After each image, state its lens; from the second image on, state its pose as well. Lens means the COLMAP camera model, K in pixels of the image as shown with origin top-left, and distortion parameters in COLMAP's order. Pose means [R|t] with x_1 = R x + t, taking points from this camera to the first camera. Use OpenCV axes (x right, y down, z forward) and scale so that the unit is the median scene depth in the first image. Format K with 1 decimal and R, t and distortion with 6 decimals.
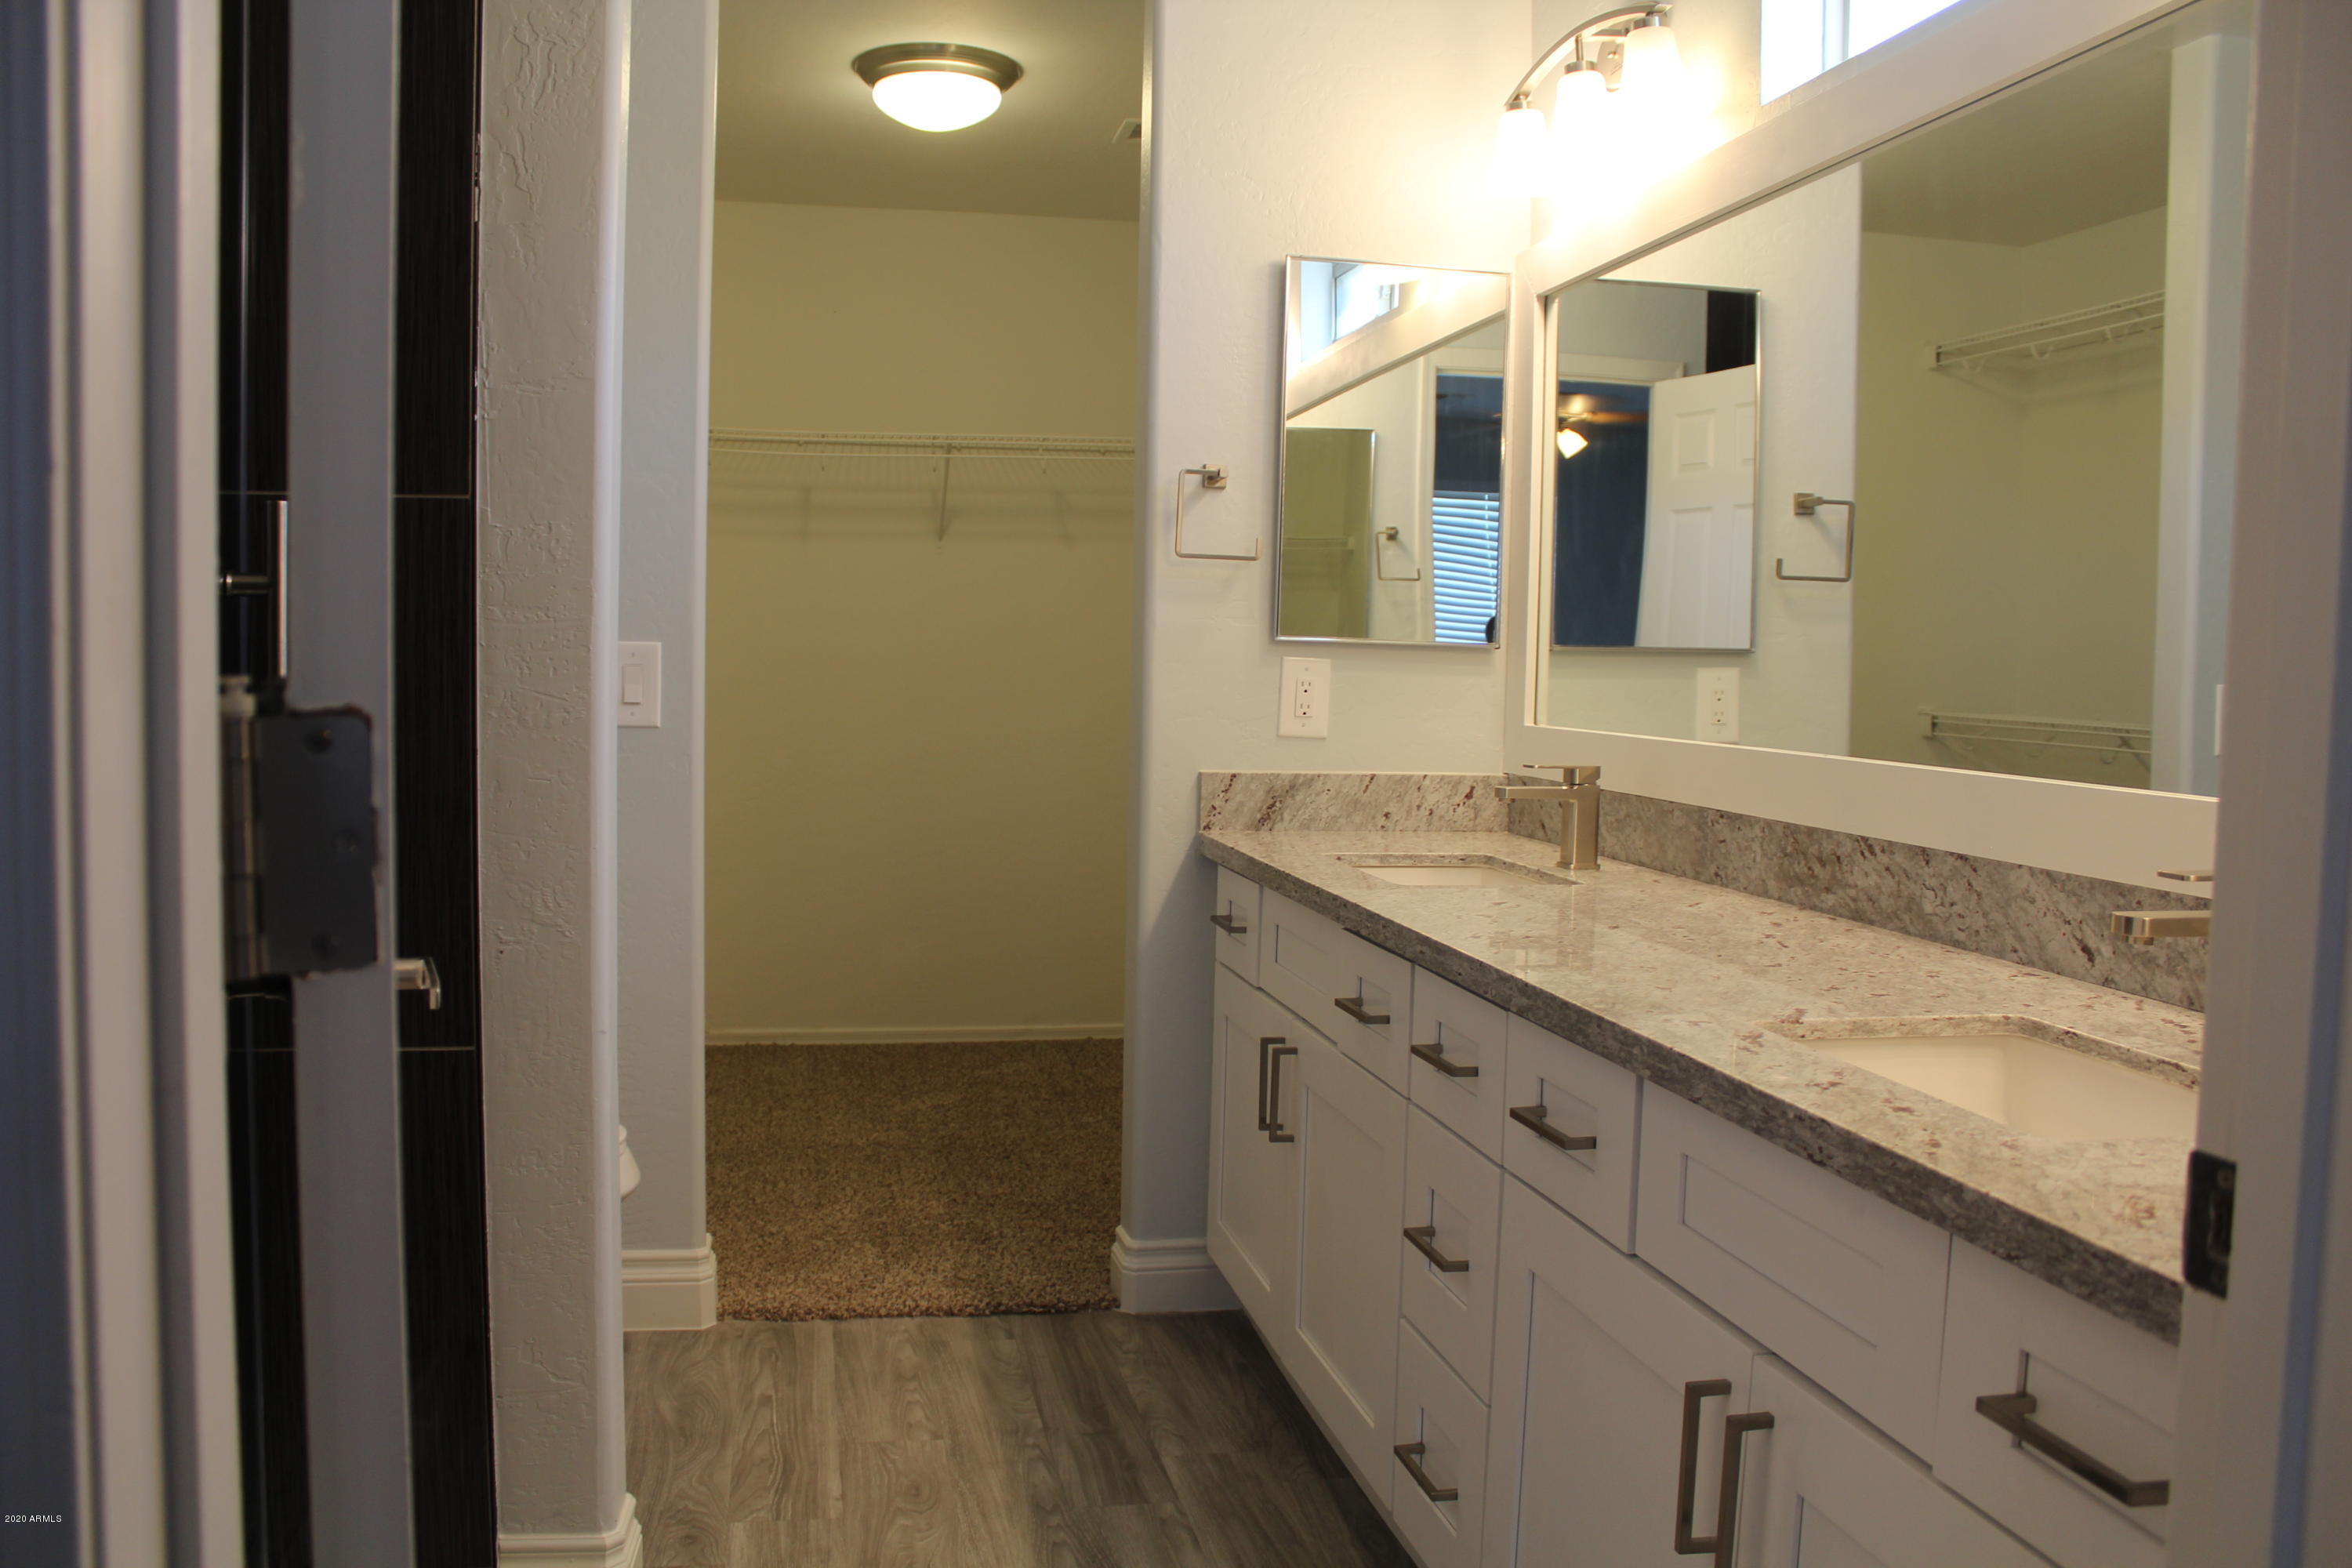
lens RADIAL K [[1940.6, 0, 1167.6], [0, 1940.6, 783.7], [0, 0, 1]] dist [-0.111157, 0.062120]
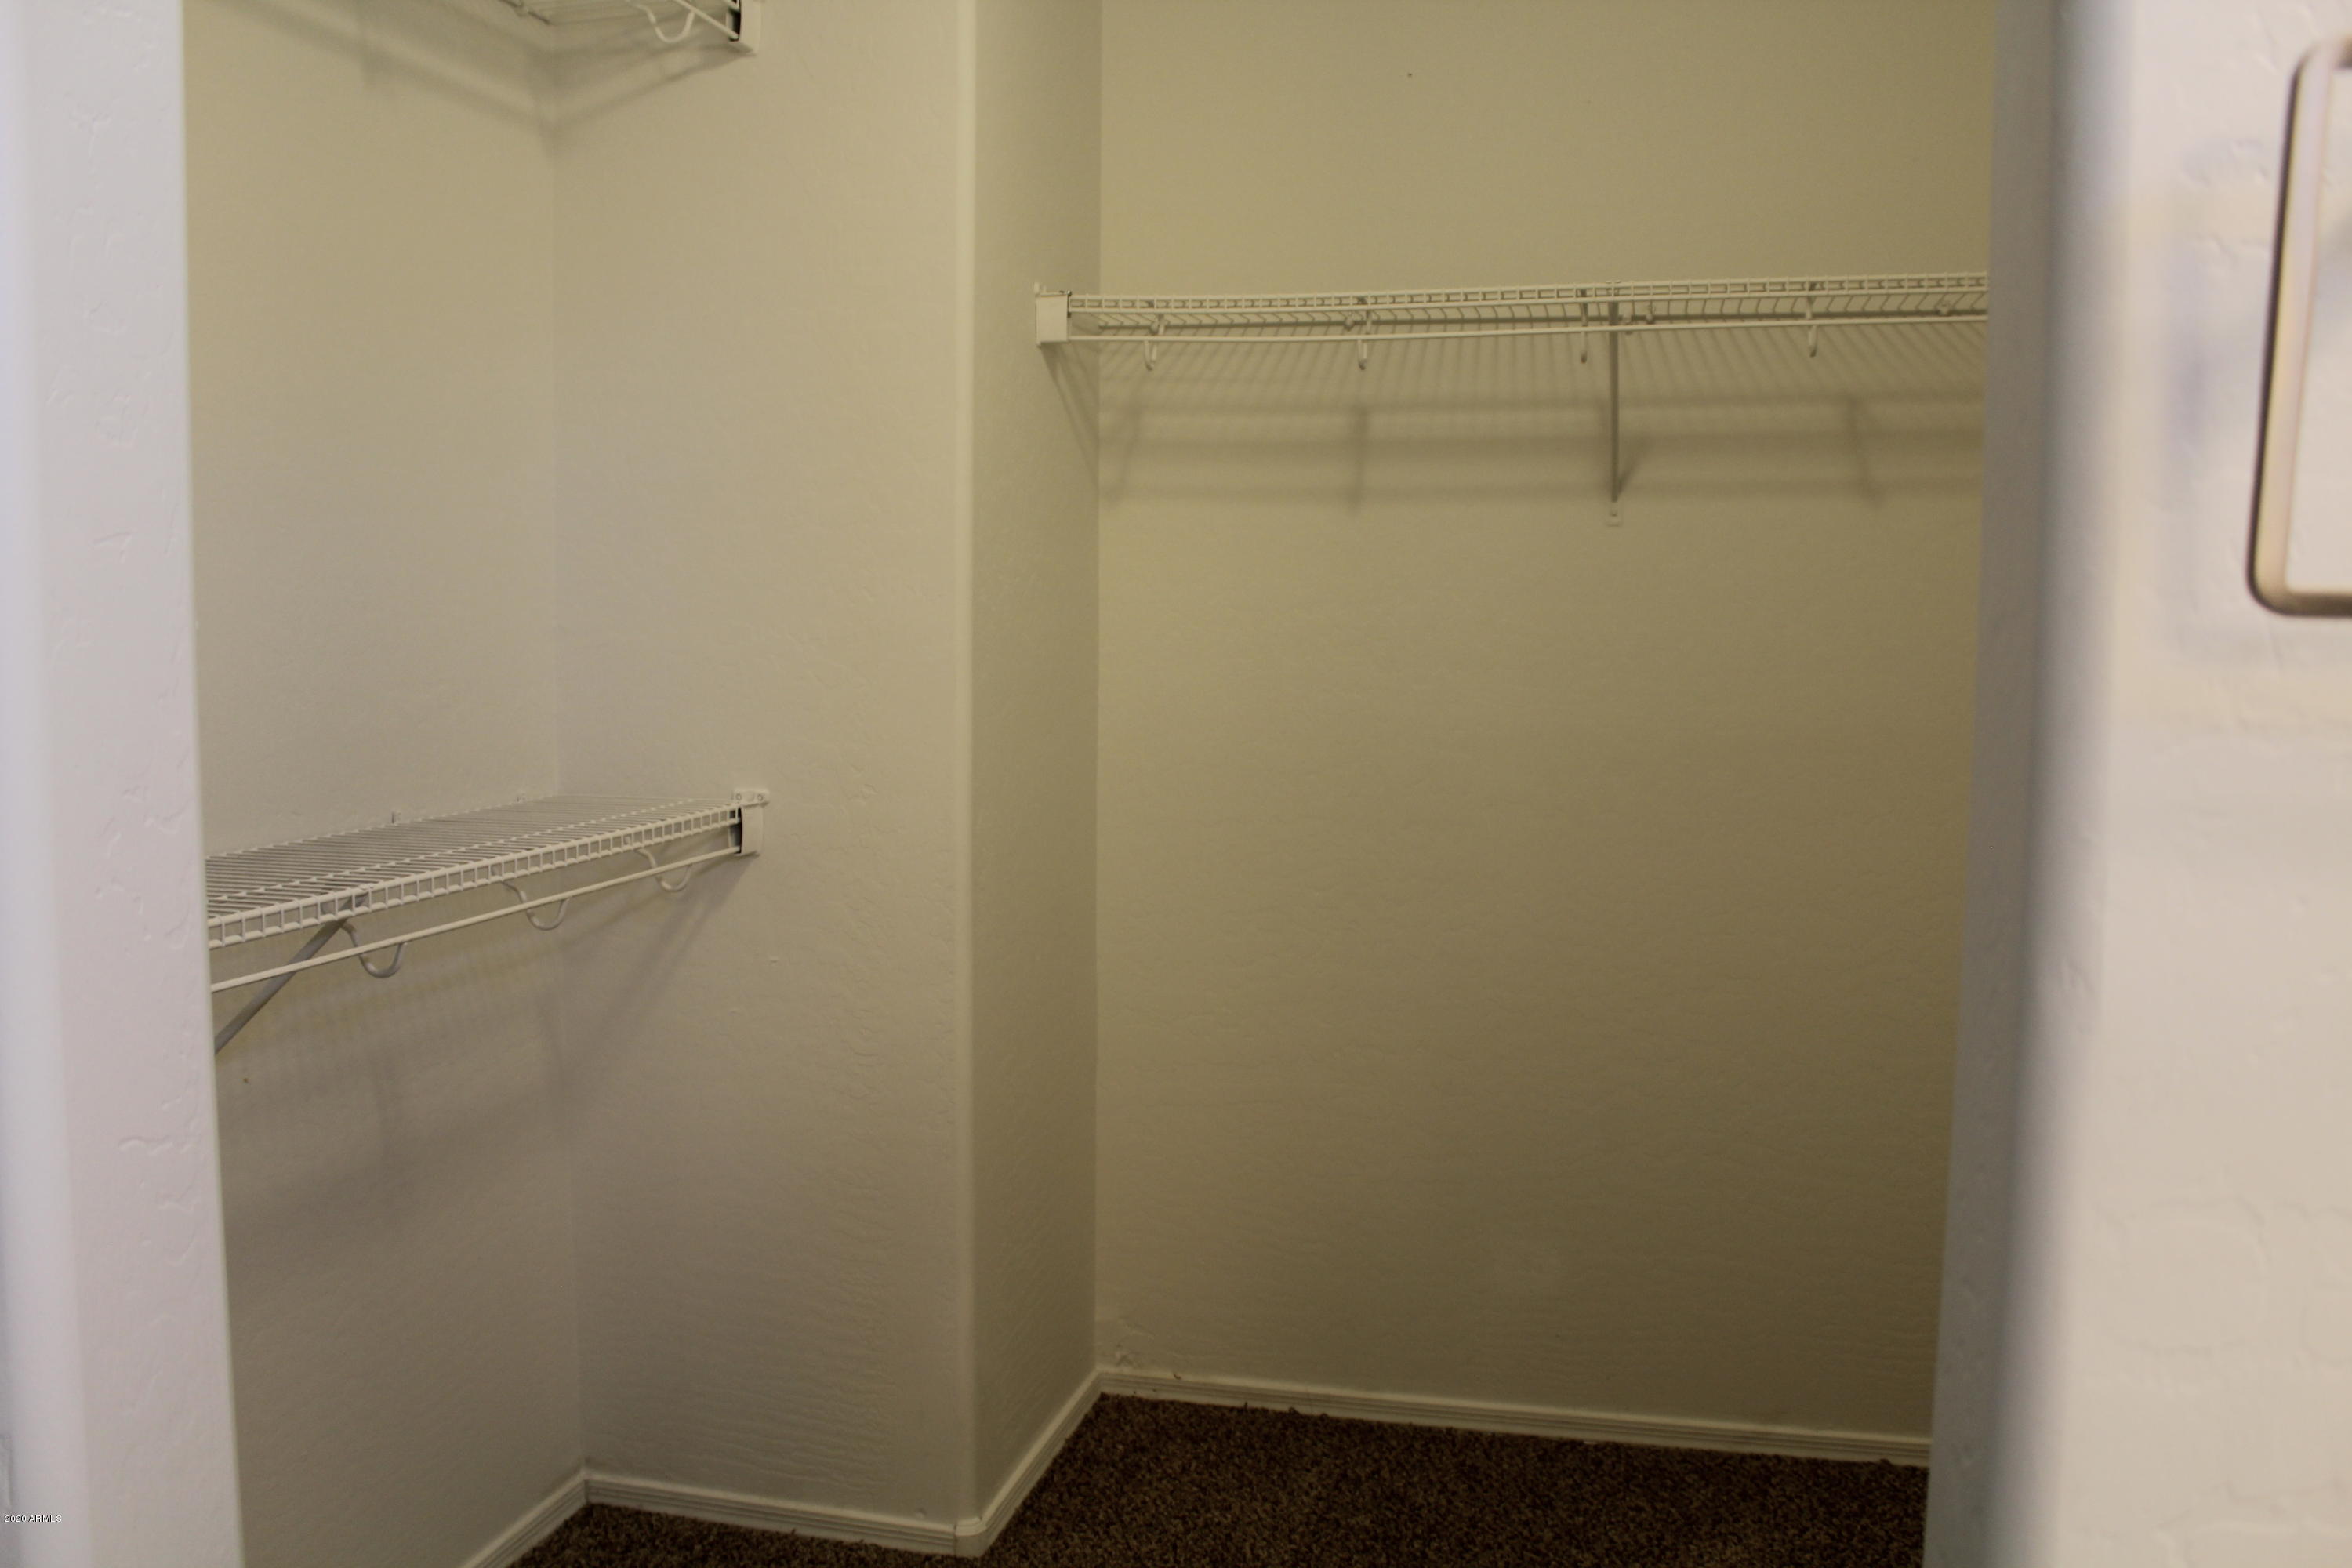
lens RADIAL K [[1940.6, 0, 1191.3], [0, 1940.6, 774.3], [0, 0, 1]] dist [-0.111157, 0.062120]
pose [[0.910793, 0.029325, -0.411821, -0.006643], [-0.021834, 0.999500, 0.022885, -0.062391], [0.412286, -0.011852, 0.910977, 0.486693]]
